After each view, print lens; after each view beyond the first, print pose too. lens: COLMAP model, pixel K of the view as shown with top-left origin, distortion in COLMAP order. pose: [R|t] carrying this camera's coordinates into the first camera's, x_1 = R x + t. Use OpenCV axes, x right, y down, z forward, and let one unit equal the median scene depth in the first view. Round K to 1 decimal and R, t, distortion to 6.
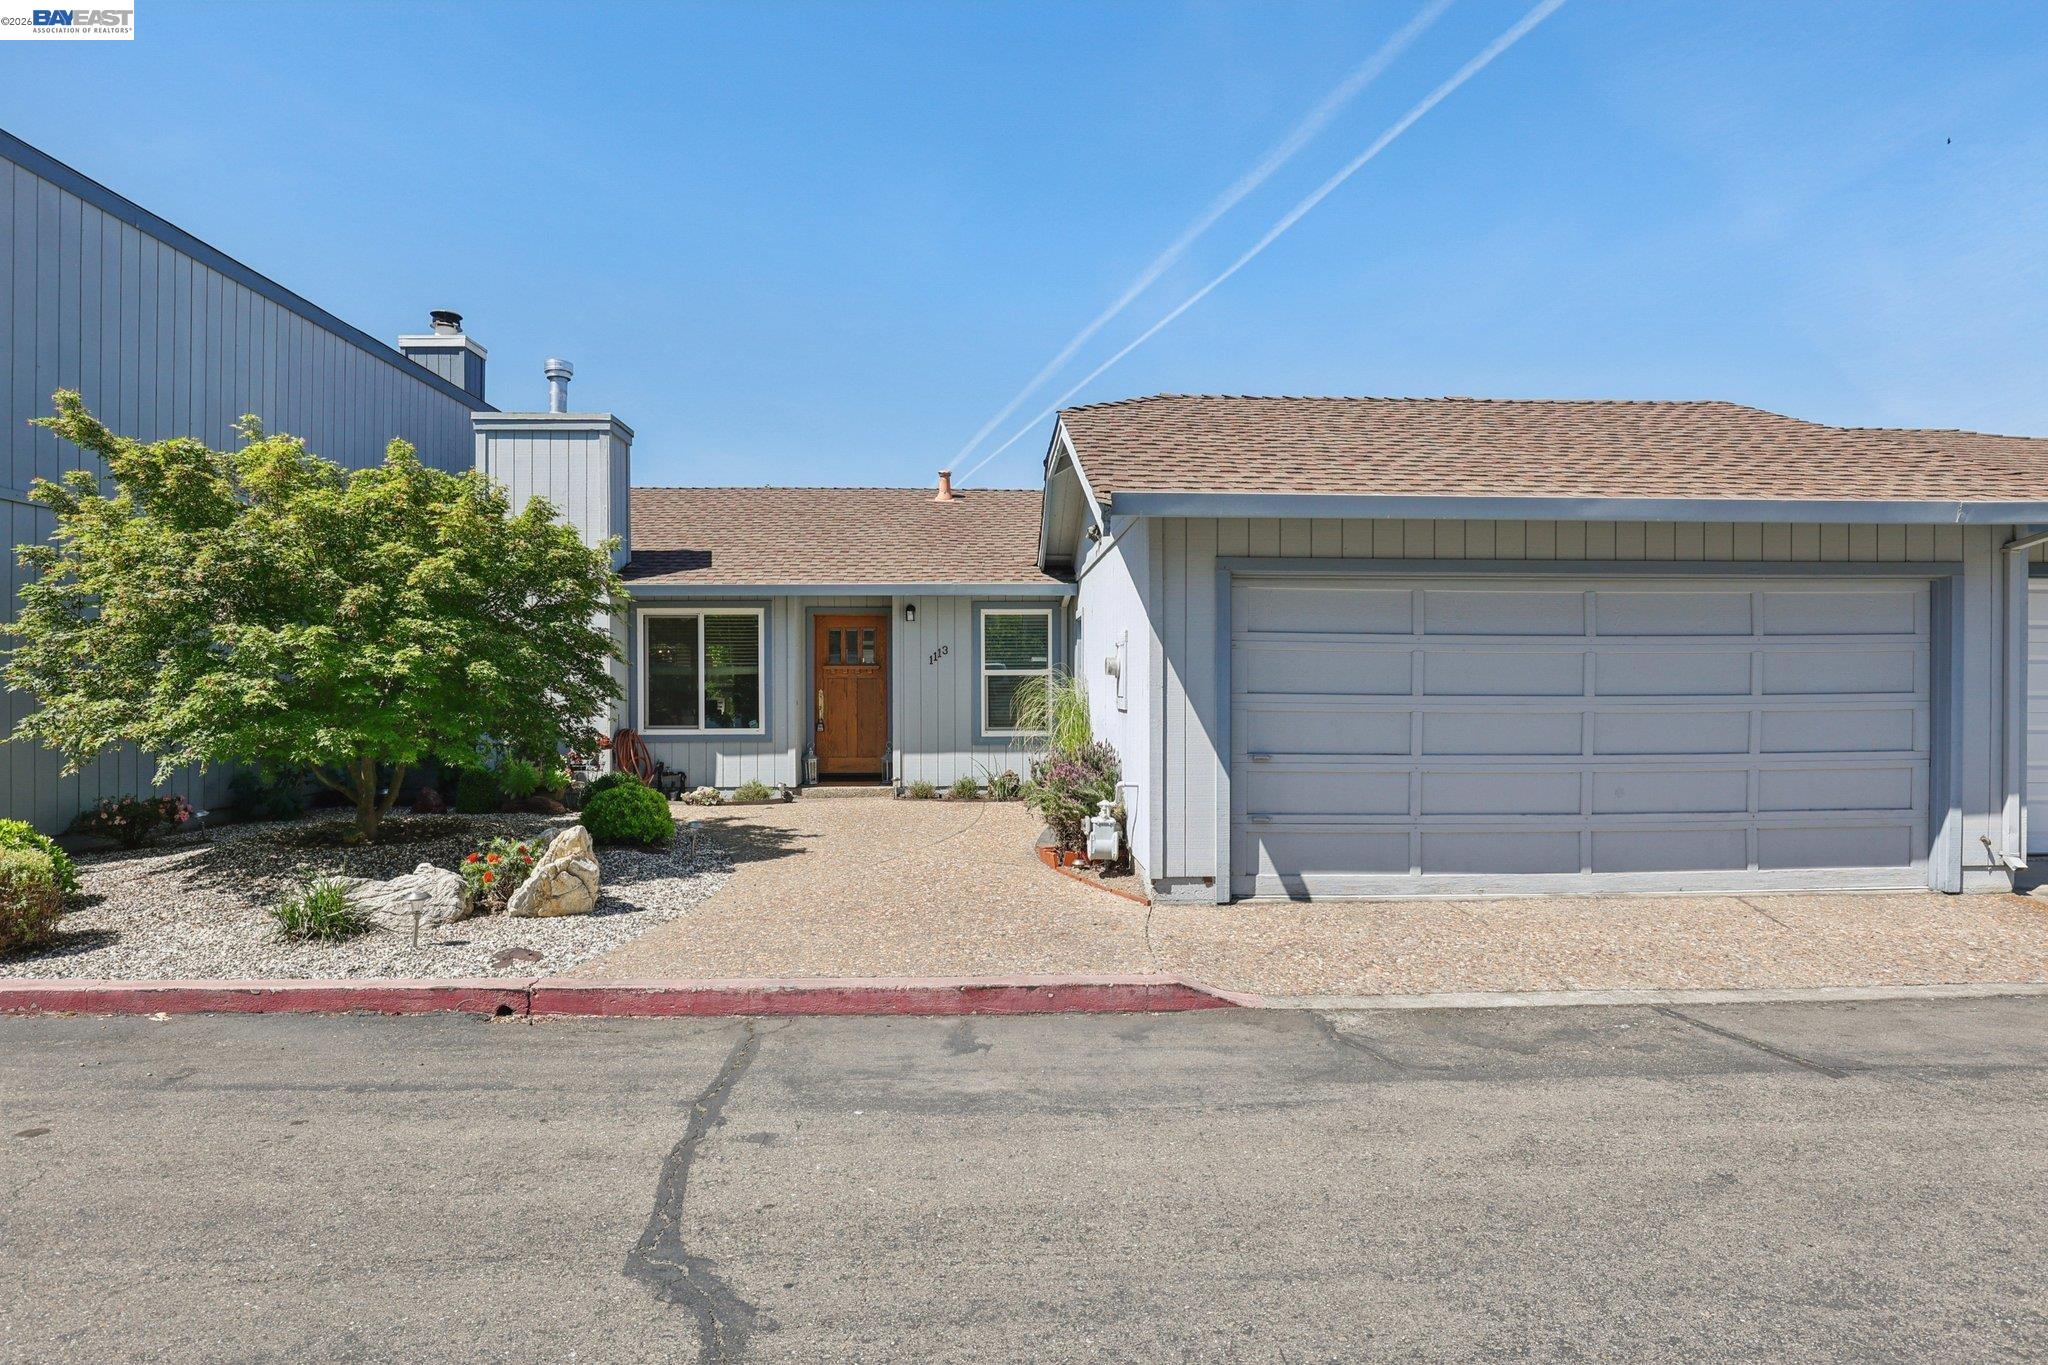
lens RADIAL K [[1032.6, 0, 1024.1], [0, 1032.6, 685.0], [0, 0, 1]] dist [-0.028877, 0.006228]
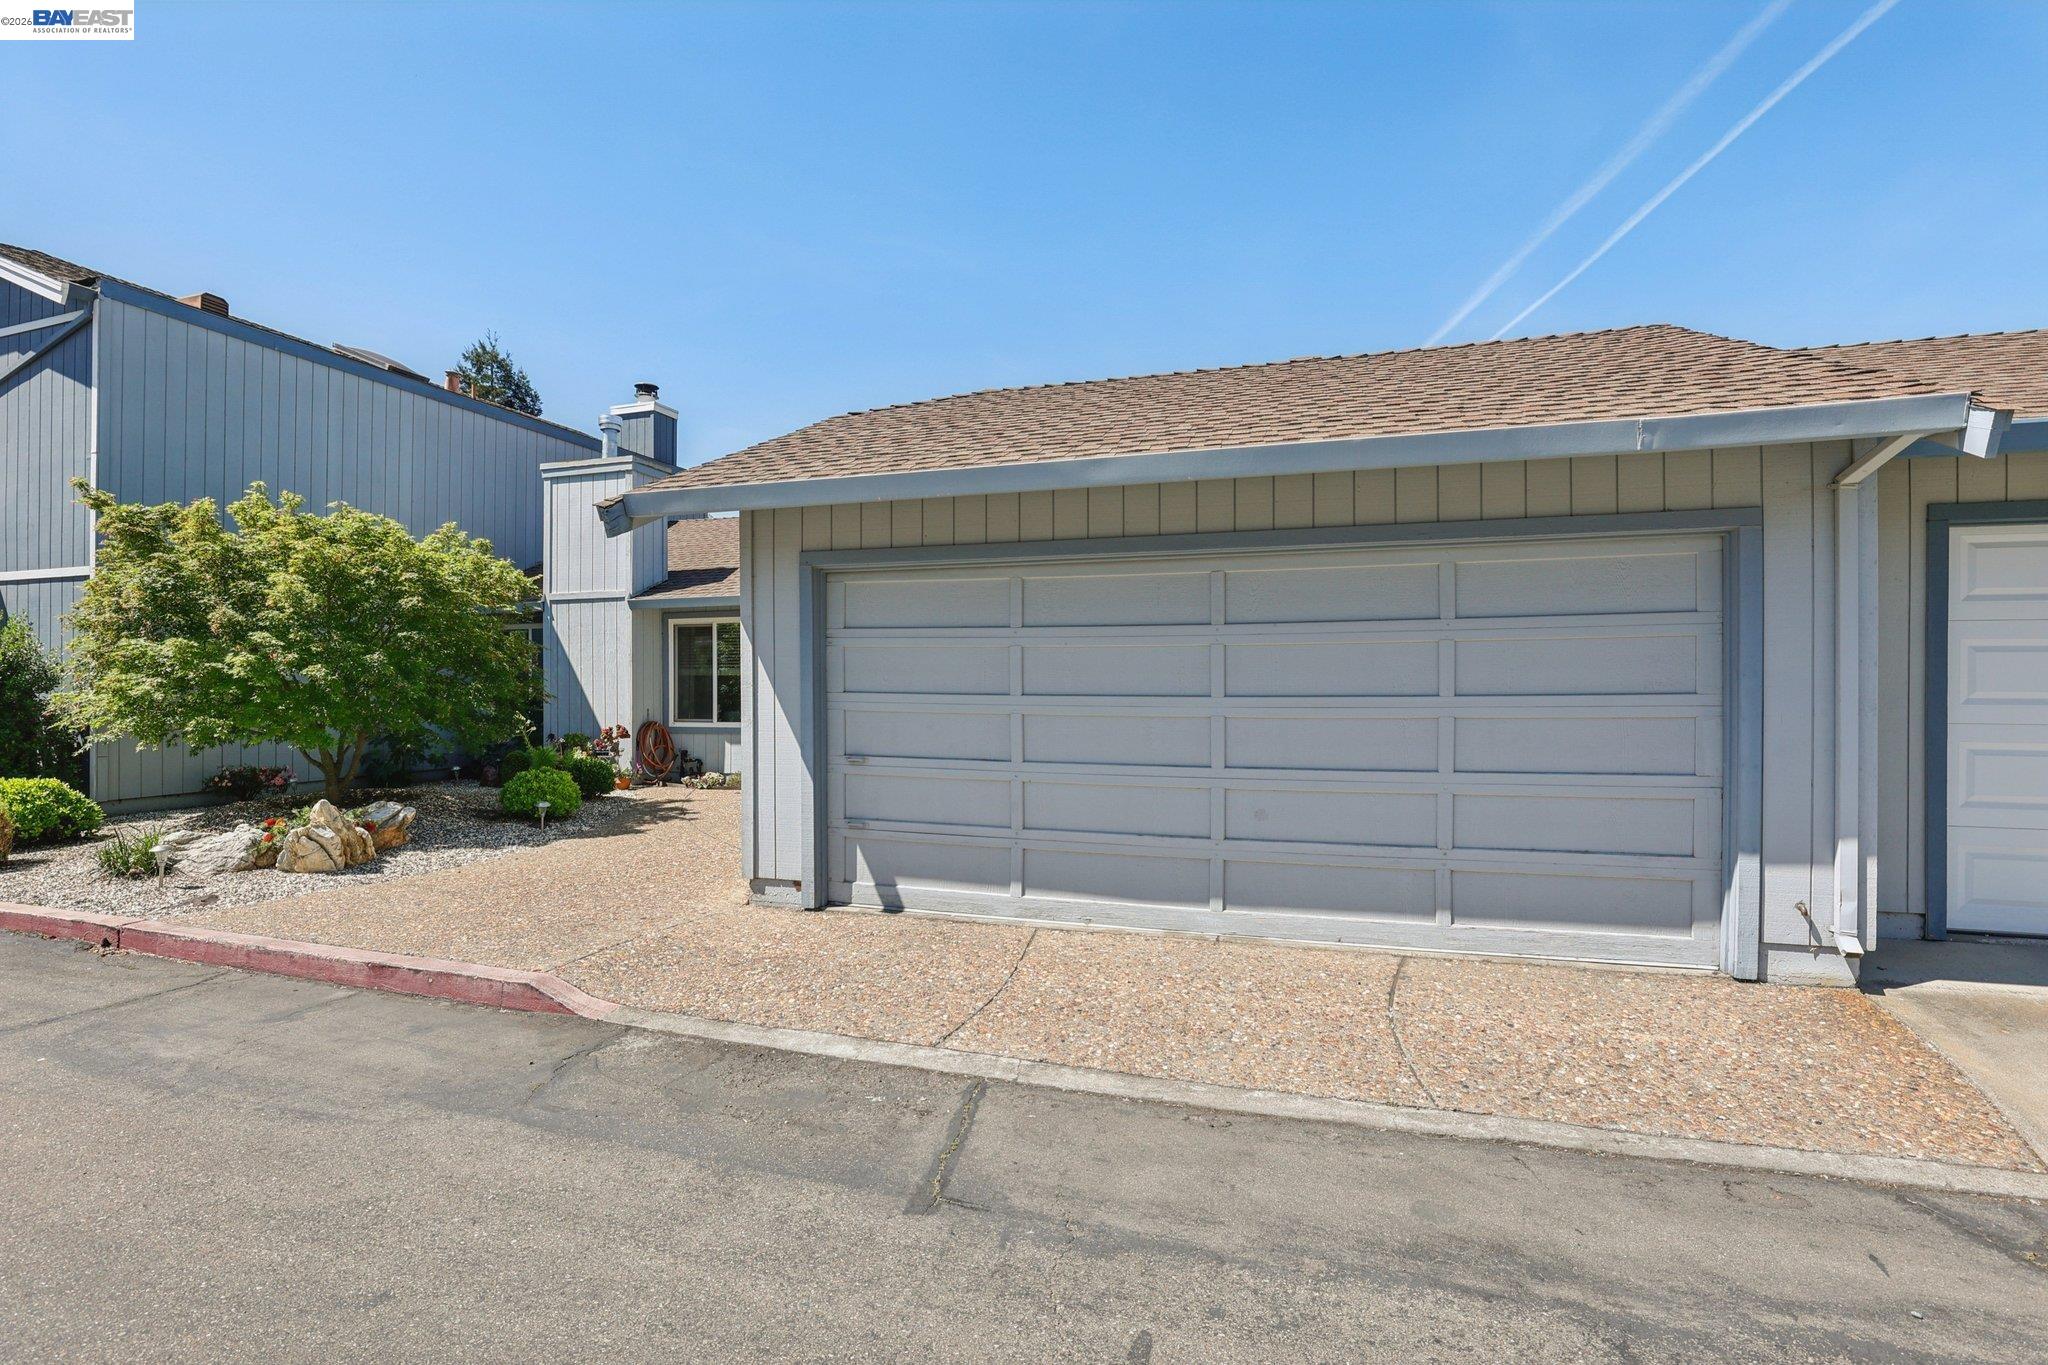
lens RADIAL K [[943.3, 0, 1023.6], [0, 943.3, 679.5], [0, 0, 1]] dist [-0.038903, 0.010375]
pose [[0.941225, -0.002027, -0.337773, 0.681217], [0.000274, 0.999986, -0.005238, 0.000869], [0.337779, 0.004838, 0.941213, 0.236015]]
